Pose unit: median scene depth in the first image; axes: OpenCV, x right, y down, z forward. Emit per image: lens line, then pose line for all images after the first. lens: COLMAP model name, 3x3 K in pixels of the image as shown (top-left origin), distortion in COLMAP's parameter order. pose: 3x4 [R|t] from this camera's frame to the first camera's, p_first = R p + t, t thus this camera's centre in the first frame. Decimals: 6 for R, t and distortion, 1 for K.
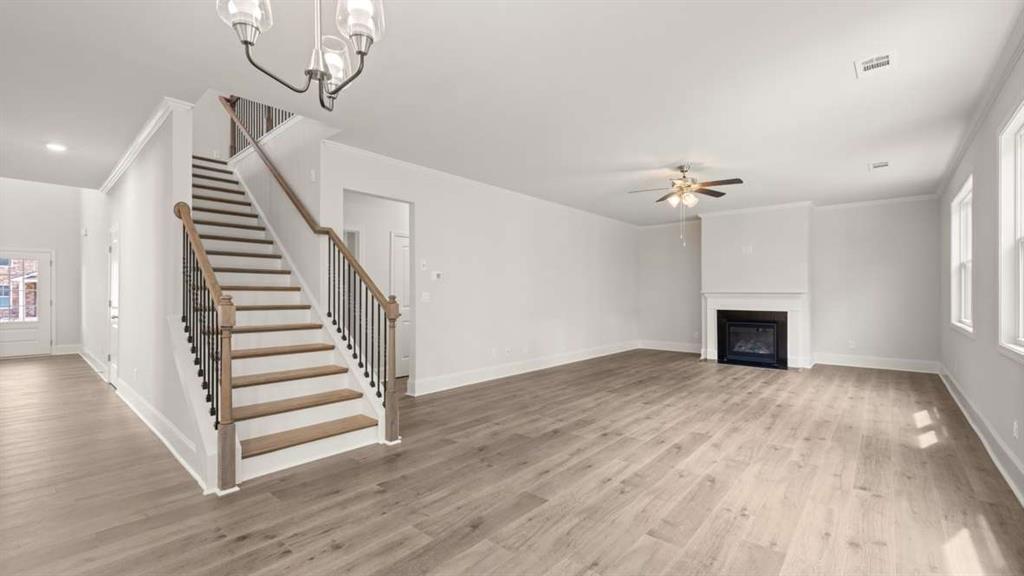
lens RADIAL K [[430.3, 0, 507.7], [0, 430.3, 292.3], [0, 0, 1]] dist [-0.001345, -0.000303]
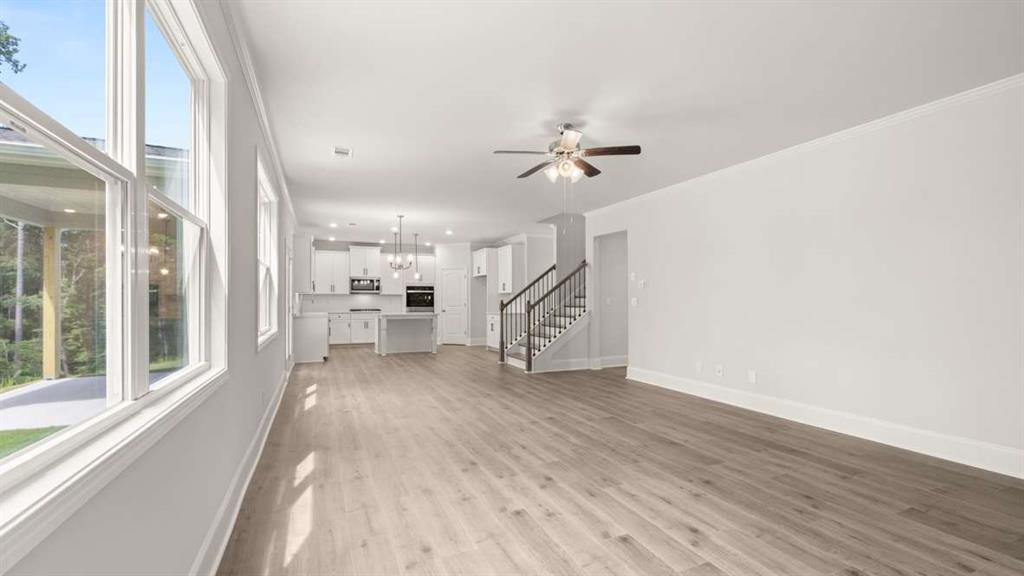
lens RADIAL K [[430.3, 0, 507.7], [0, 430.3, 292.3], [0, 0, 1]] dist [-0.001345, -0.000303]
pose [[-0.420919, -0.015899, -0.906959, 1.378928], [0.005002, 0.999791, -0.019847, 0.007265], [0.907085, -0.012890, -0.420751, 1.500564]]
